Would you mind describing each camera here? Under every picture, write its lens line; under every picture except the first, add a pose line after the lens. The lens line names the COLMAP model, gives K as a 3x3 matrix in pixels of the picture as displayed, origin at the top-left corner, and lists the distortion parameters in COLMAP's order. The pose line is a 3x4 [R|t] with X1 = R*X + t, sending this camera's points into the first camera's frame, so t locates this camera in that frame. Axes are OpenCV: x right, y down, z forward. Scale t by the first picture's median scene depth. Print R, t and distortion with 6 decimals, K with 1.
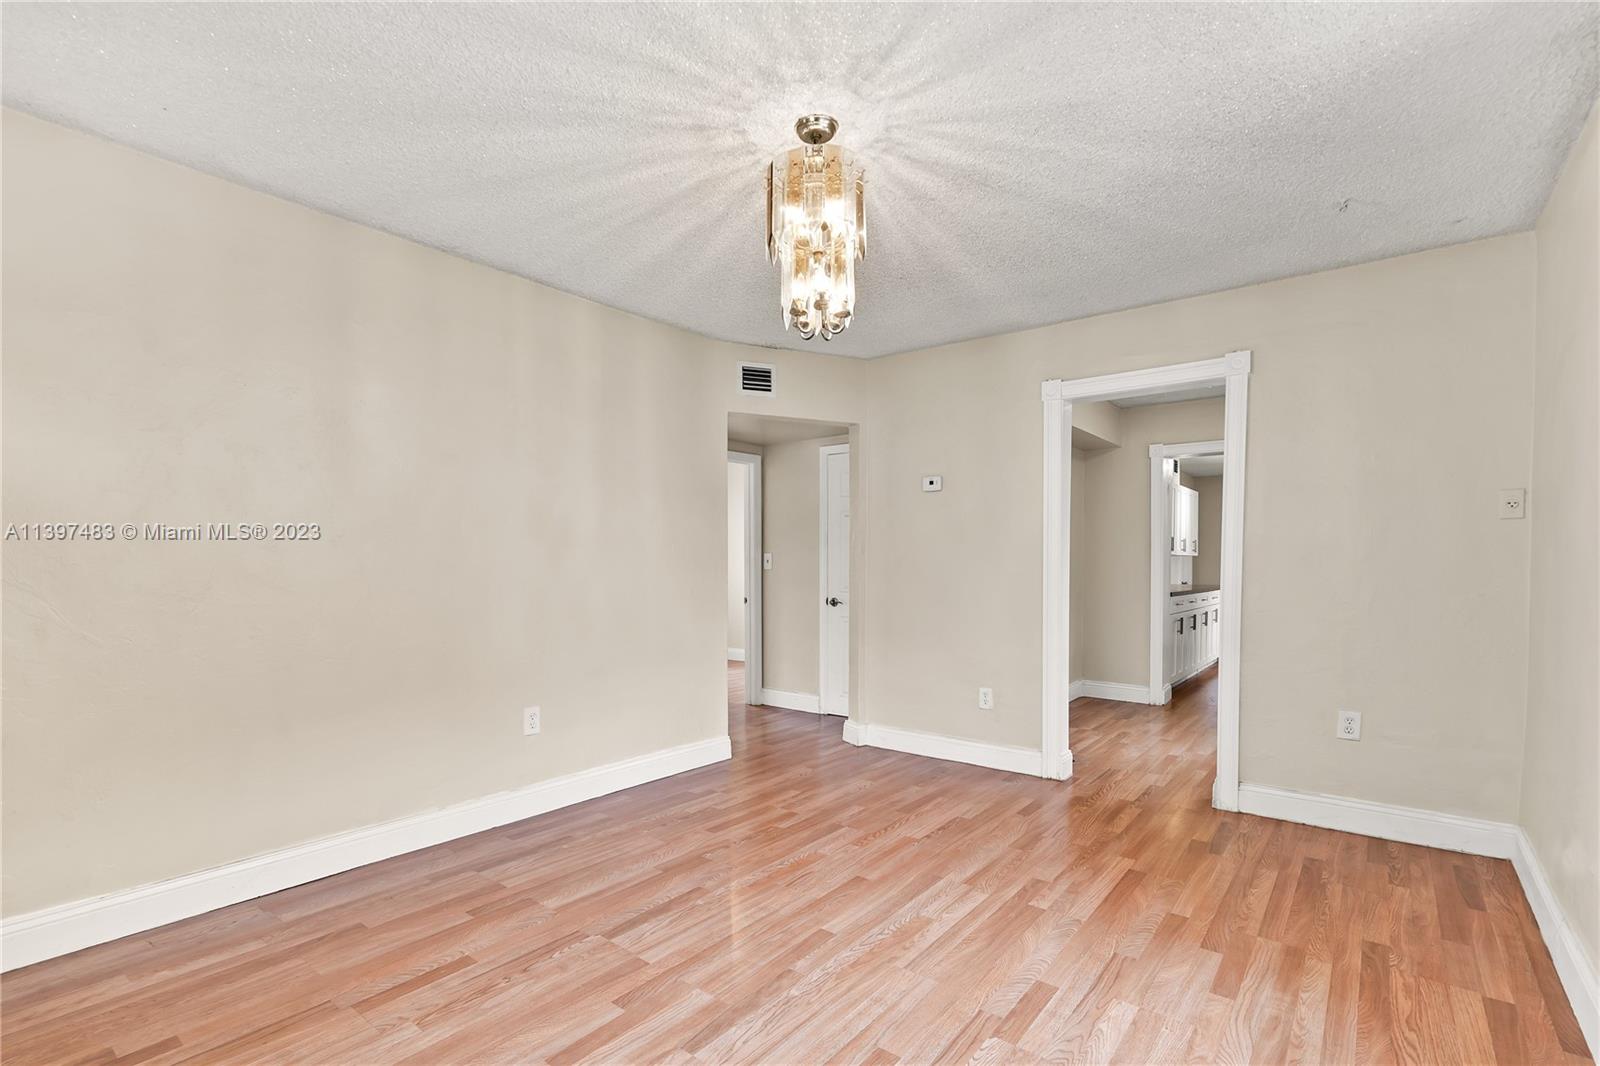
lens RADIAL K [[745.7, 0, 781.6], [0, 745.7, 588.3], [0, 0, 1]] dist [0.000764, 0.000213]
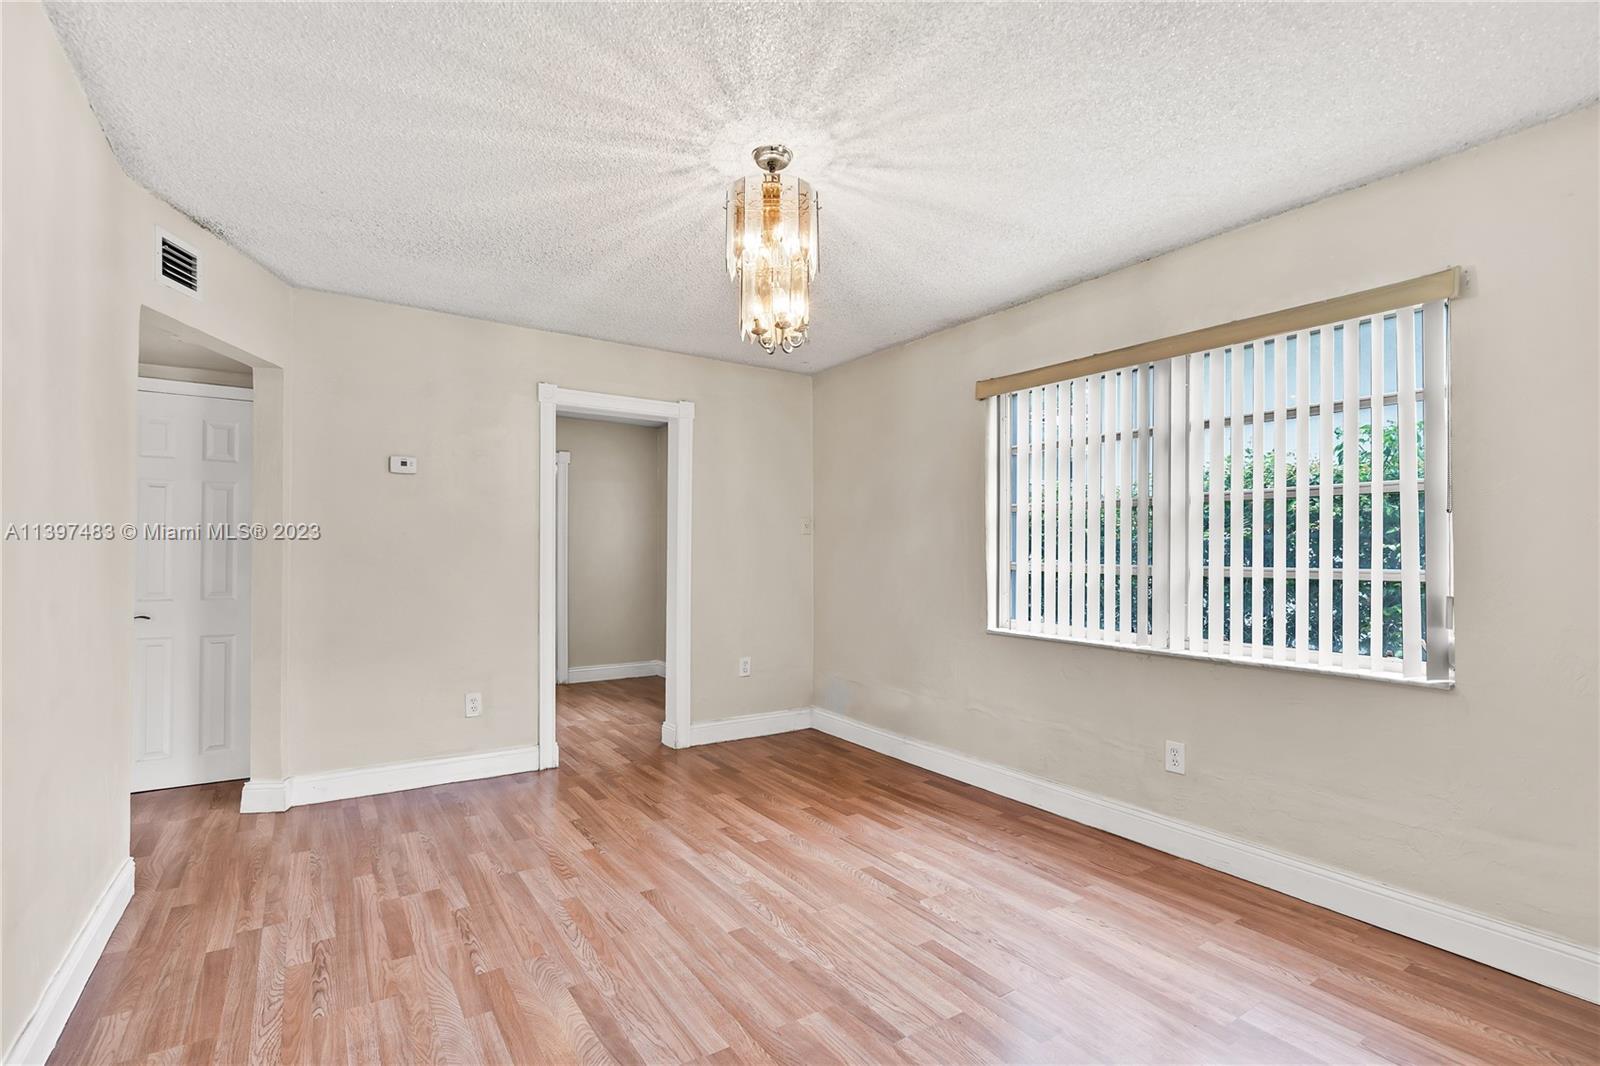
lens RADIAL K [[743.9, 0, 789.3], [0, 743.9, 549.3], [0, 0, 1]] dist [-0.000314, -0.000128]
pose [[0.301277, 0.010352, 0.953480, -0.800422], [0.027012, 0.999447, -0.019386, -0.026990], [-0.953154, 0.031596, 0.300831, 0.563664]]
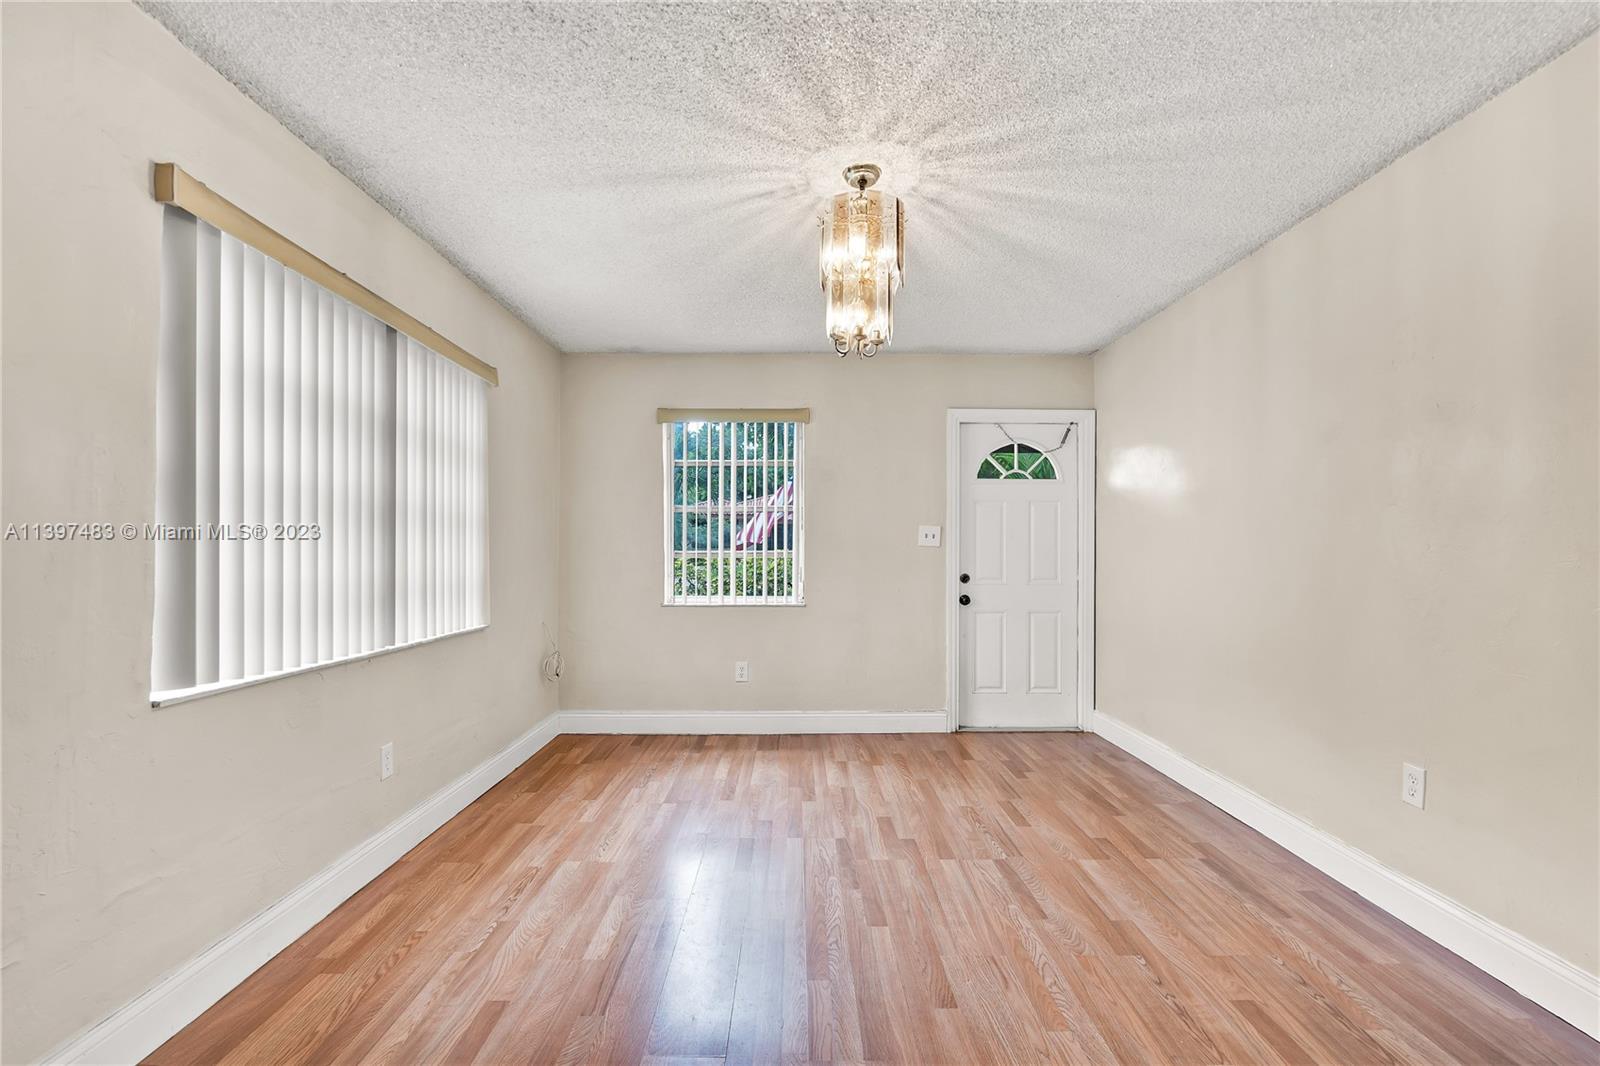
lens RADIAL K [[723.8, 0, 795.4], [0, 723.8, 545.1], [0, 0, 1]] dist [-0.000692, 0.000205]
pose [[-0.776618, -0.005623, -0.629947, 0.690284], [-0.023621, 0.999517, 0.020200, -0.055011], [0.629529, 0.030567, -0.776376, 1.519924]]
